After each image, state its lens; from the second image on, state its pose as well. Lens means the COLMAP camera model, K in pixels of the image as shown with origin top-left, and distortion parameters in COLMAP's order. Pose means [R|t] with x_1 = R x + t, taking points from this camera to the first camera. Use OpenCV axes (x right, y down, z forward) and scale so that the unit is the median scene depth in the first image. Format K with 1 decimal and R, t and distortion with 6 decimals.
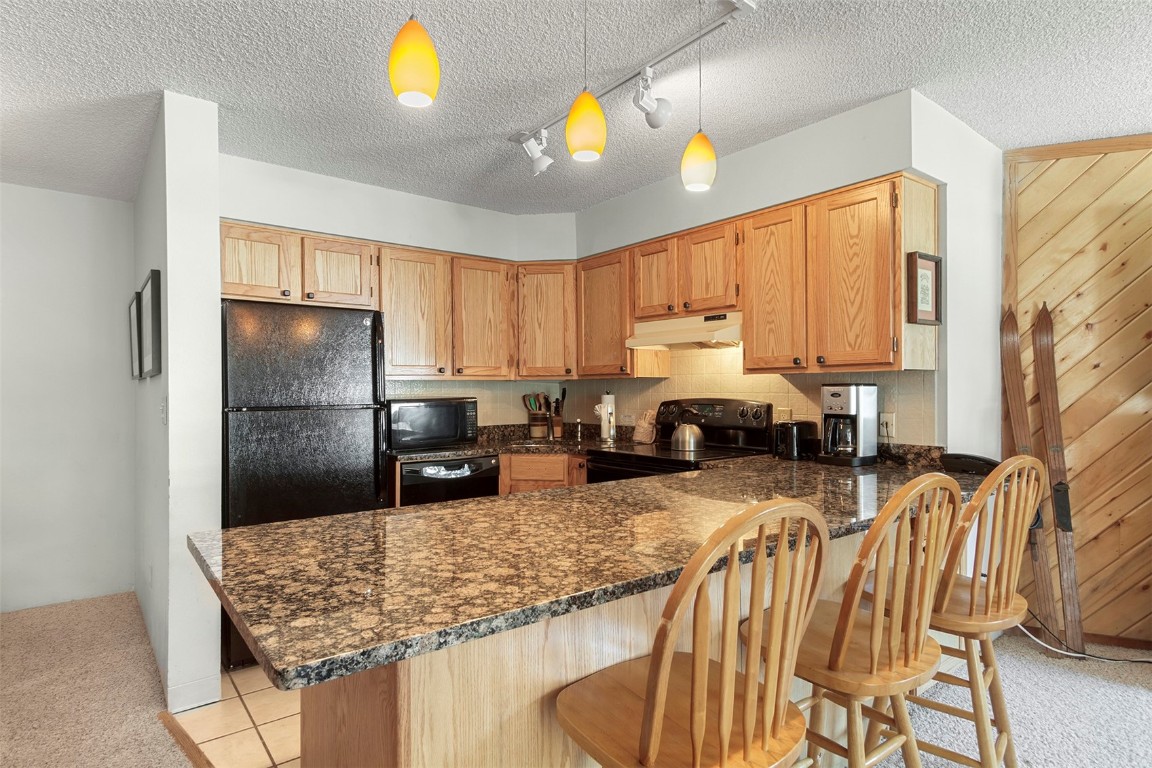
lens RADIAL K [[630.1, 0, 576.0], [0, 630.1, 384.0], [0, 0, 1]] dist [-0.000637, 0.000038]
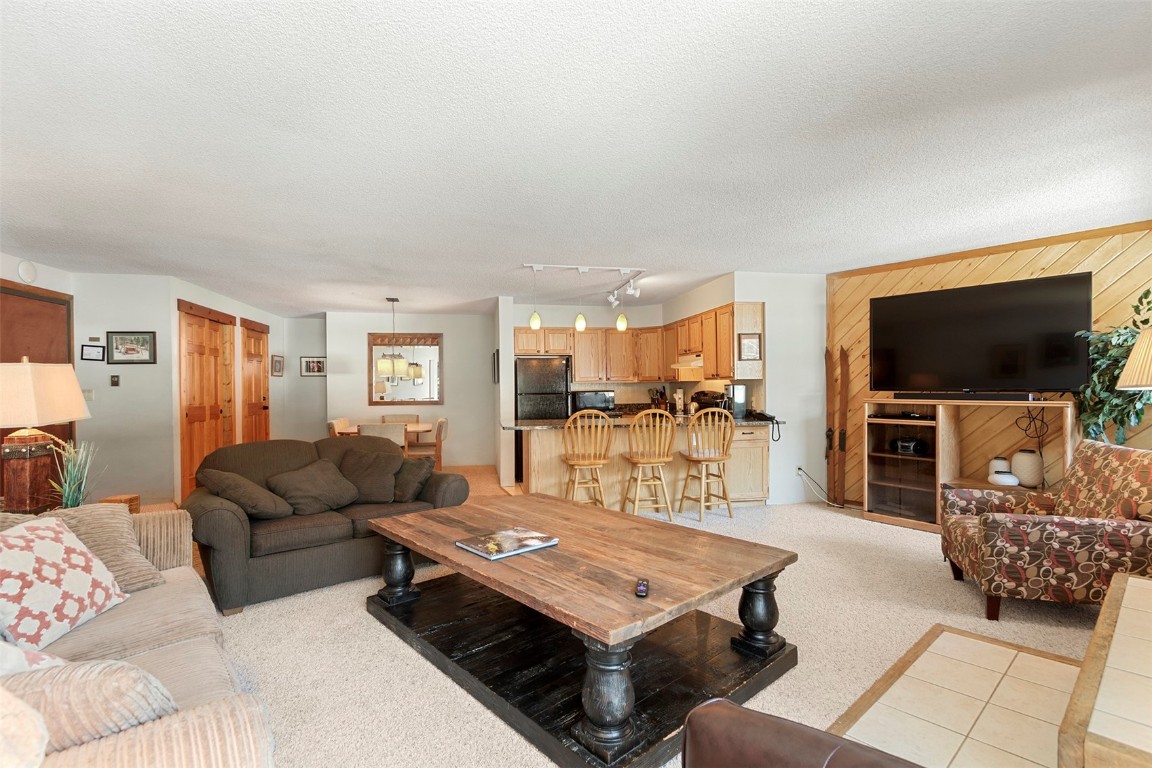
lens RADIAL K [[549.1, 0, 576.0], [0, 549.1, 384.0], [0, 0, 1]] dist [-0.000308, 0.000014]
pose [[0.886543, -0.004875, -0.462621, 0.782271], [0.009025, 0.999936, 0.006757, -0.020242], [0.462558, -0.010166, 0.886531, -1.029094]]
